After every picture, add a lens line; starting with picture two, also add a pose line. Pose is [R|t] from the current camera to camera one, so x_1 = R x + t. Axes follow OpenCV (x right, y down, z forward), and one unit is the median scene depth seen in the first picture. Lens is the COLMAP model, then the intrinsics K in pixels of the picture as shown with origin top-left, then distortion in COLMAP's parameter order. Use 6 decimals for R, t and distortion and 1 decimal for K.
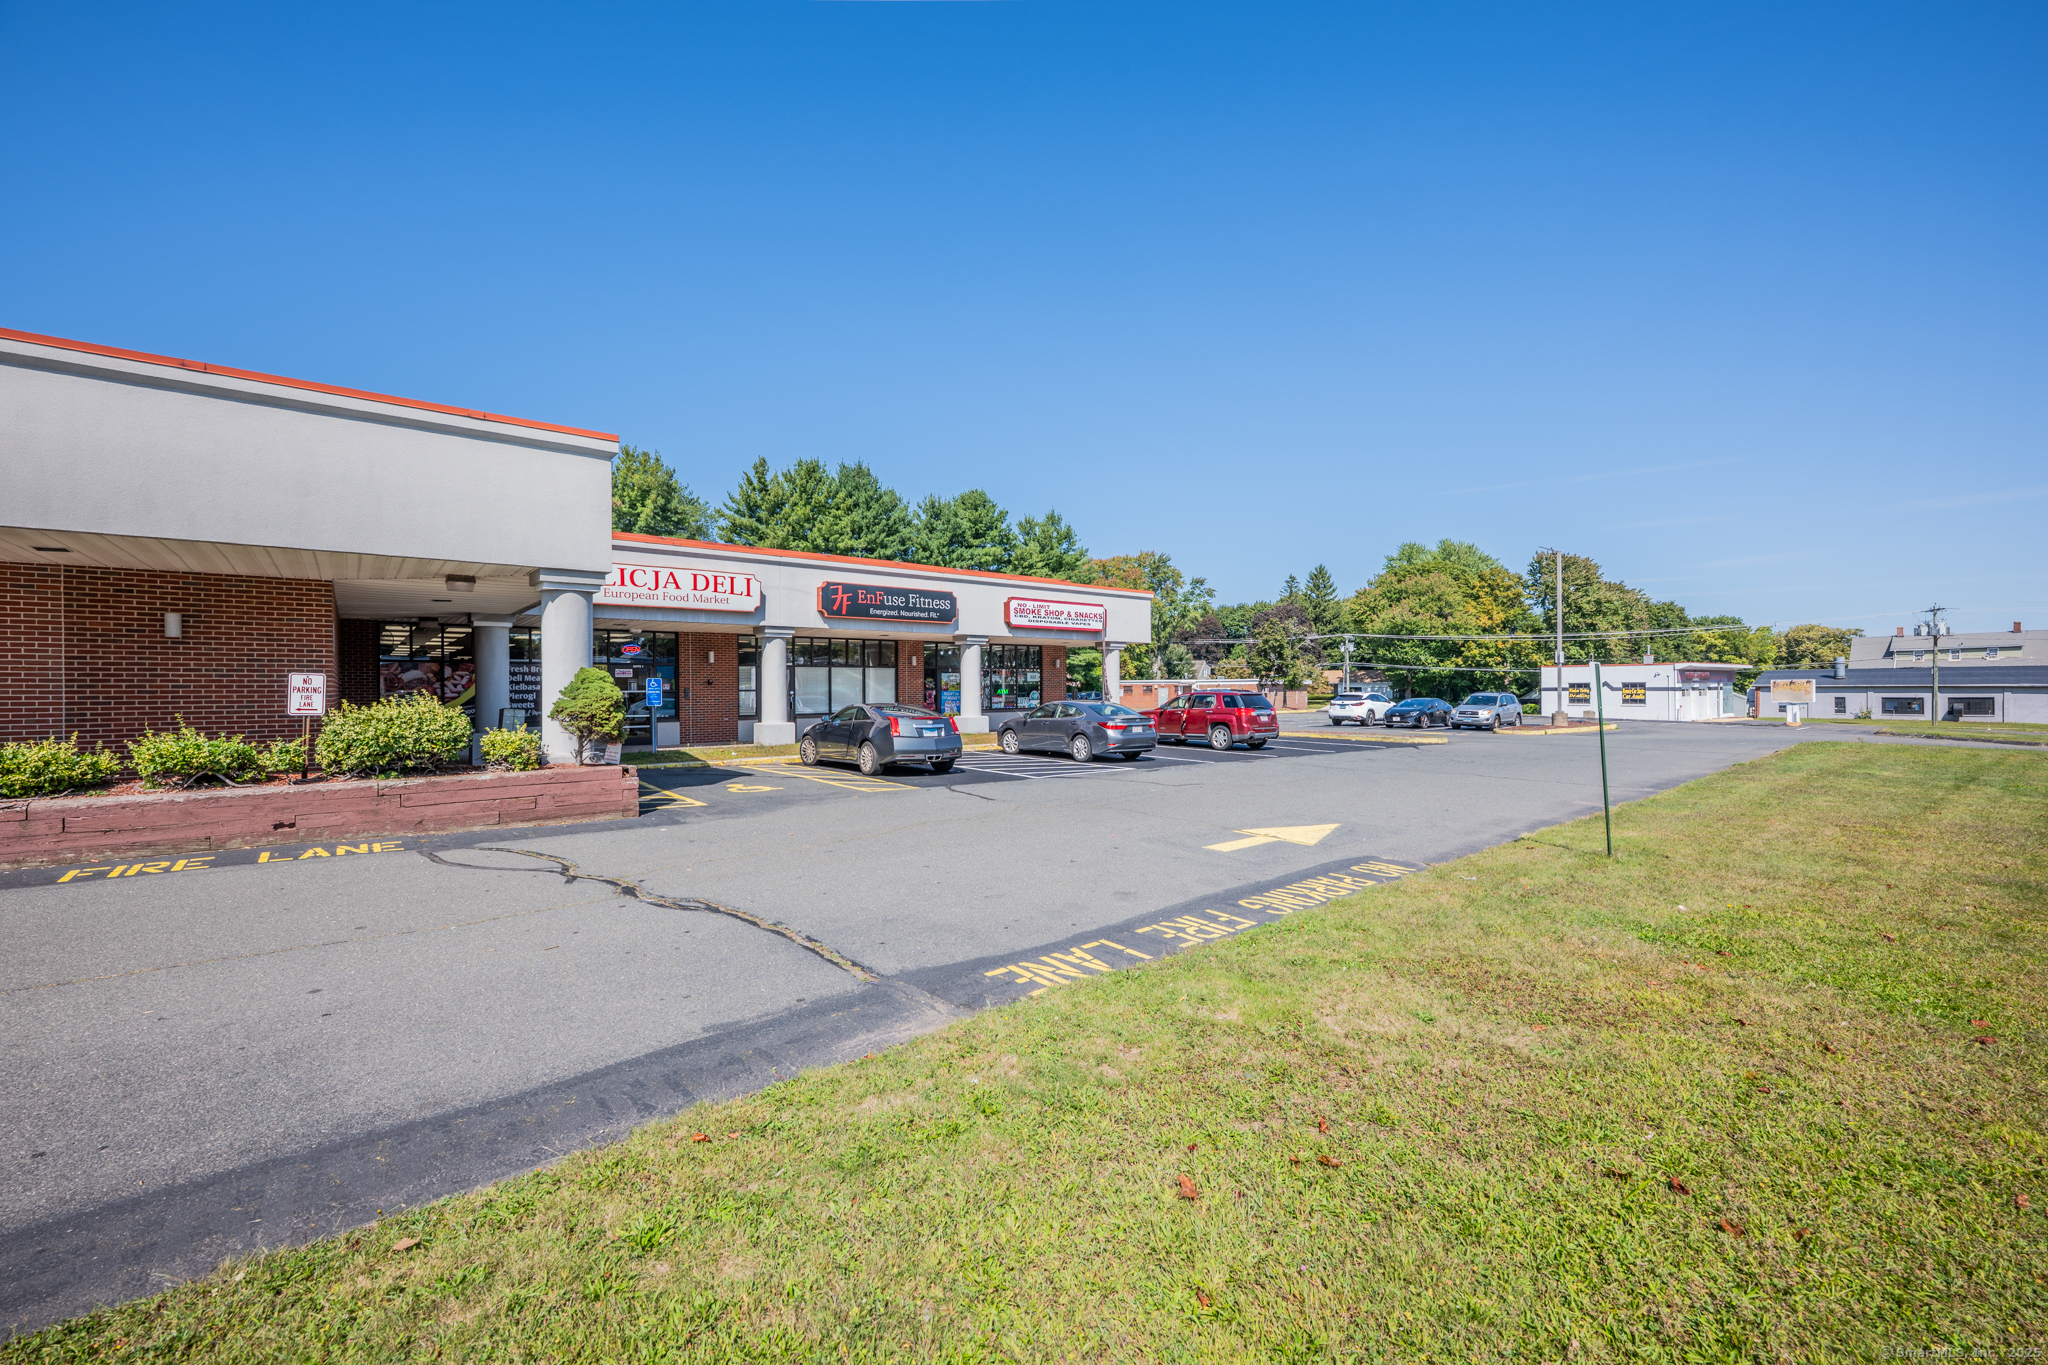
lens RADIAL K [[815.3, 0, 1025.4], [0, 815.3, 692.1], [0, 0, 1]] dist [-0.000849, -0.000168]
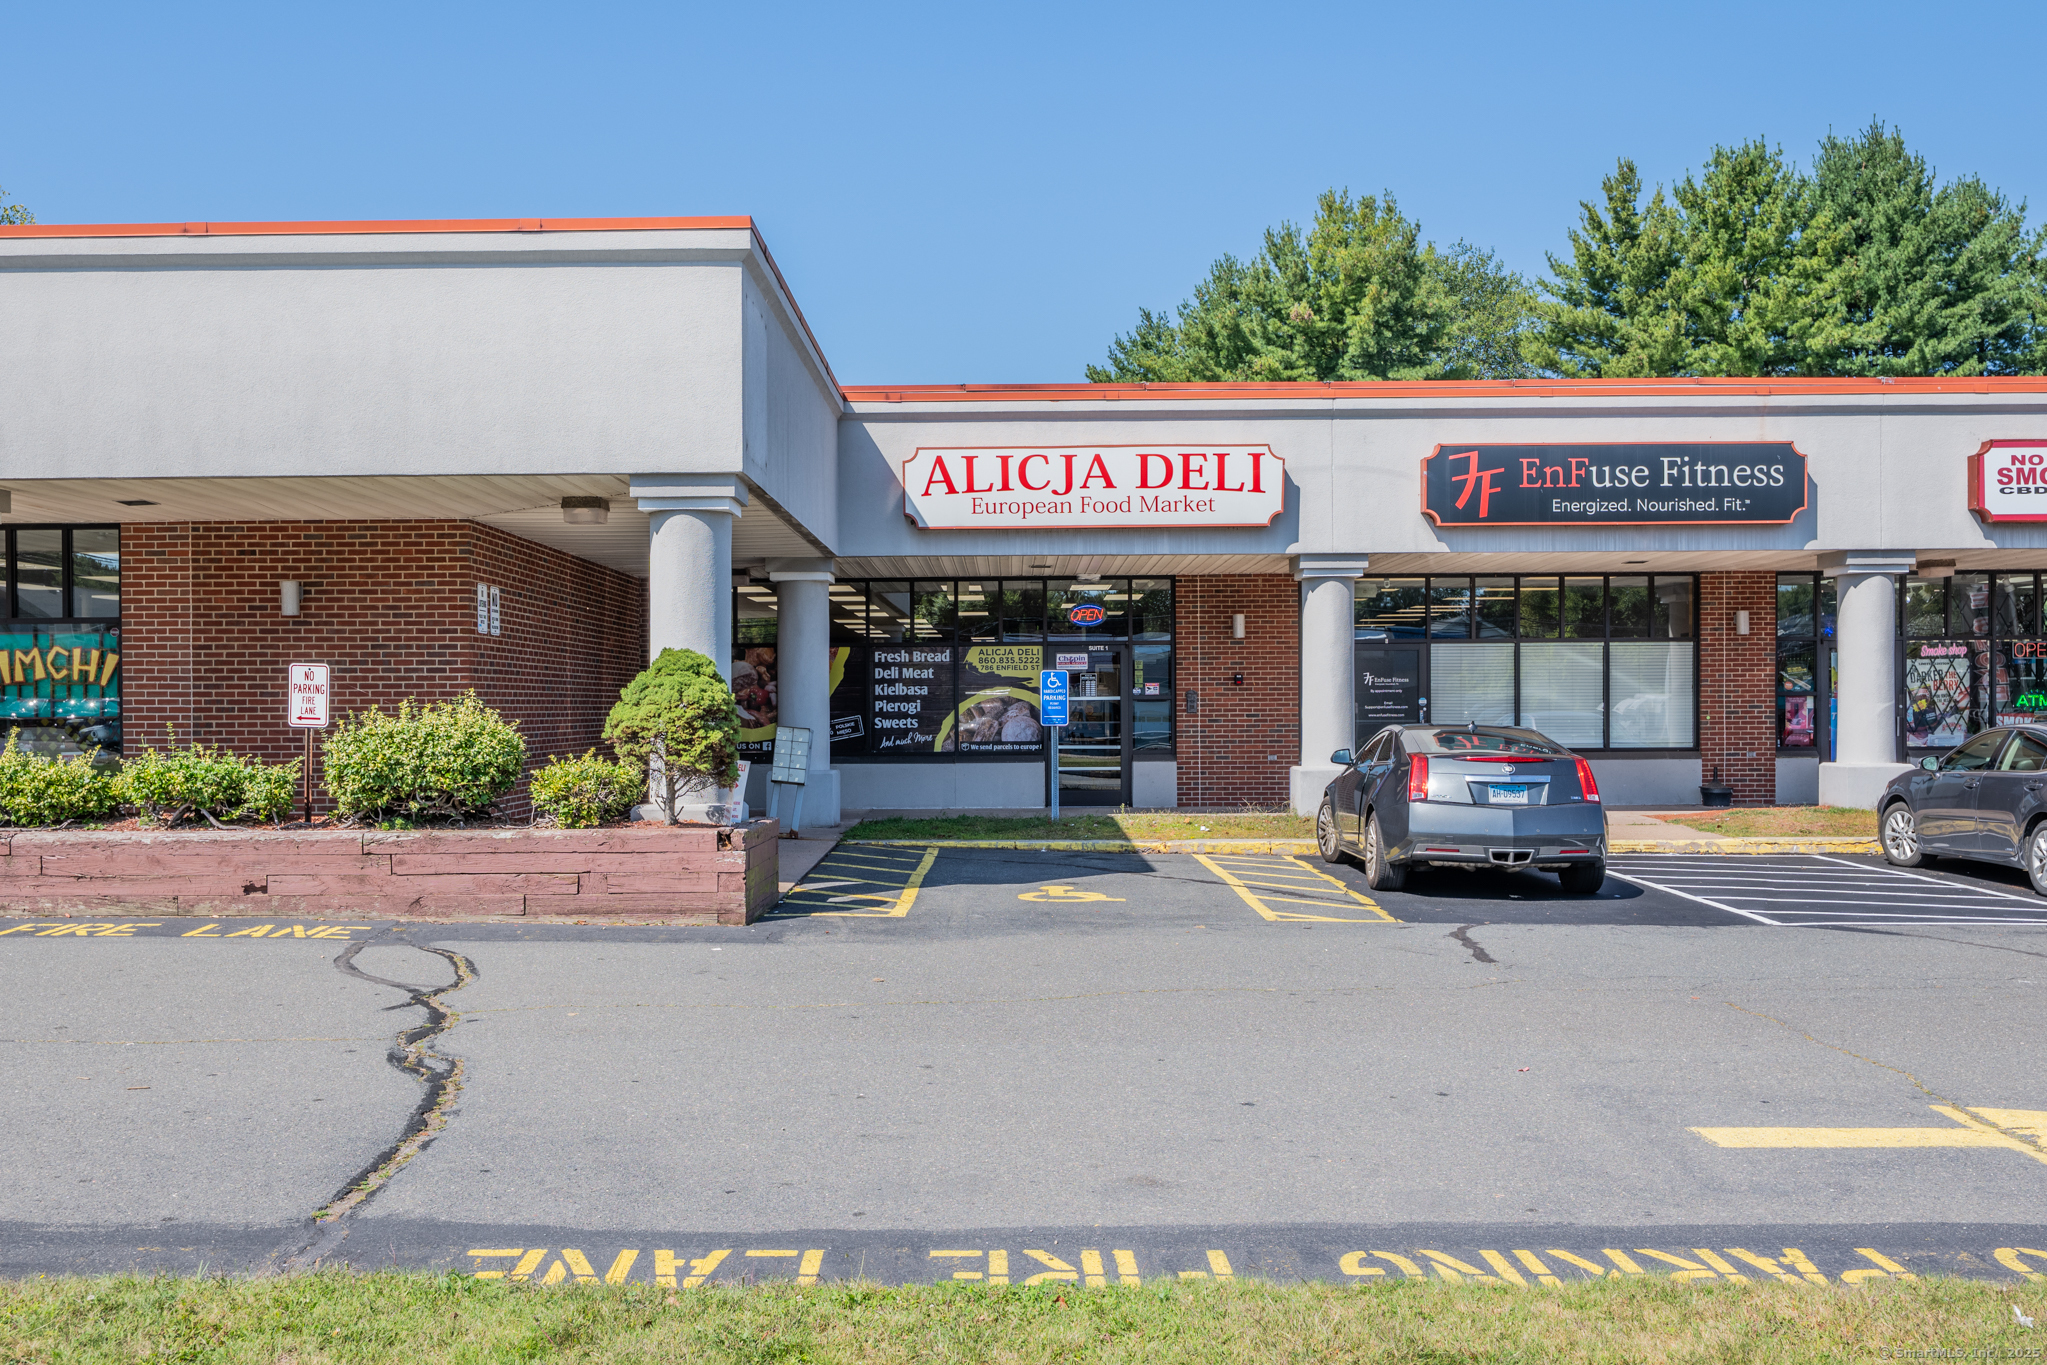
lens RADIAL K [[1877.9, 0, 997.3], [0, 1877.9, 712.2], [0, 0, 1]] dist [-0.001684, 0.000000]
pose [[0.761844, 0.004097, -0.647747, 0.240139], [-0.002536, 0.999991, 0.003342, 0.004458], [0.647755, -0.000903, 0.761848, 0.089617]]
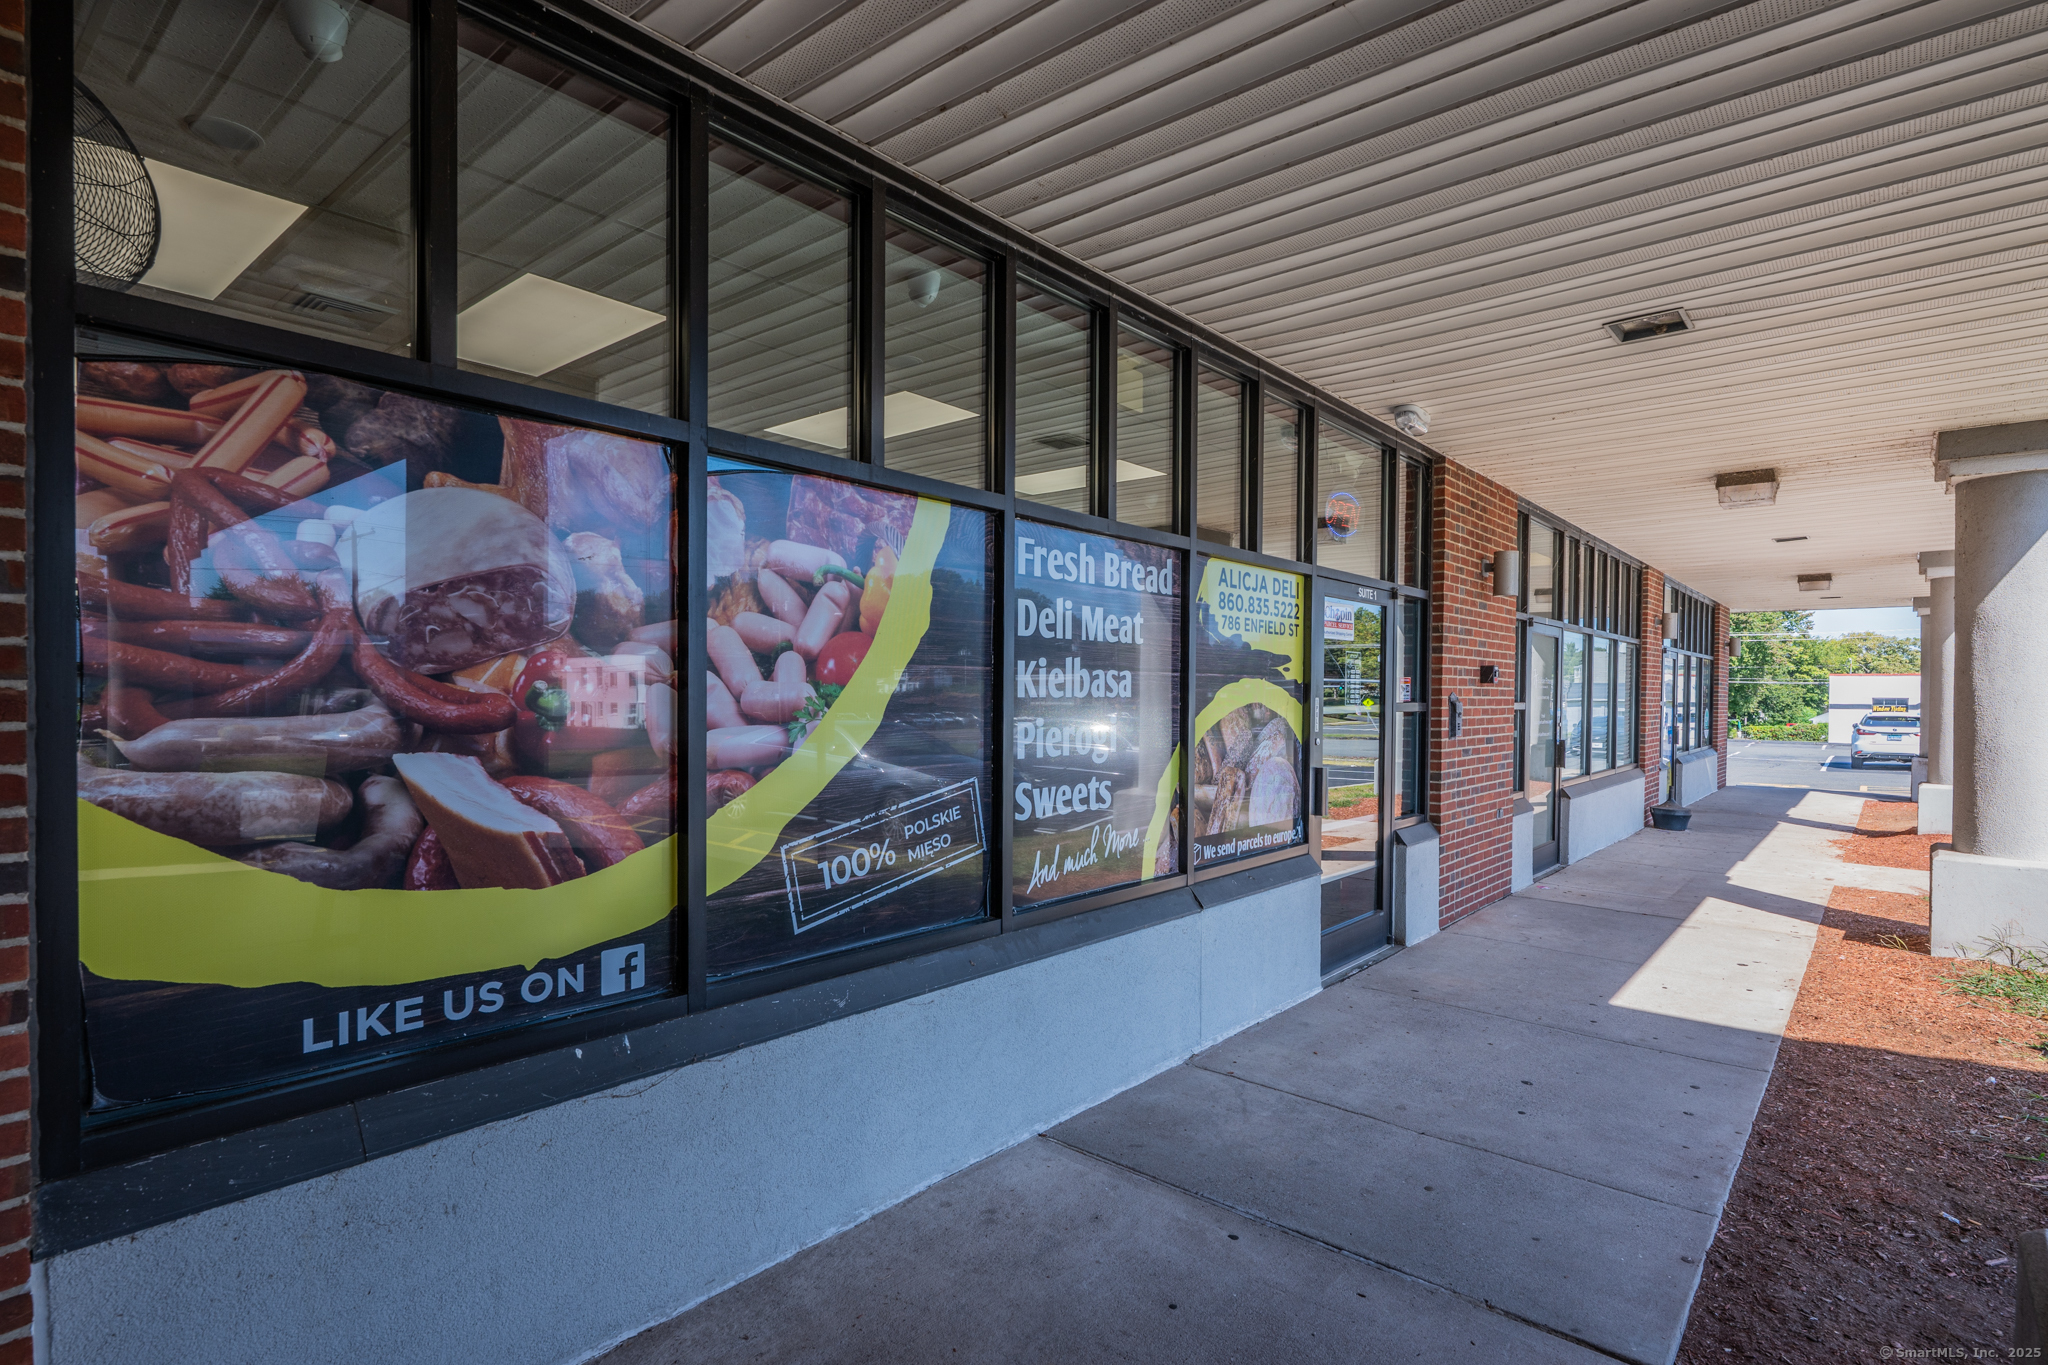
lens RADIAL K [[1013.1, 0, 1064.0], [0, 1013.1, 709.6], [0, 0, 1]] dist [0.002306, 0.000310]
pose [[0.984268, 0.007708, 0.176513, -0.647904], [-0.008953, 0.999940, 0.006263, -0.001731], [-0.176454, -0.007745, 0.984278, 0.804682]]
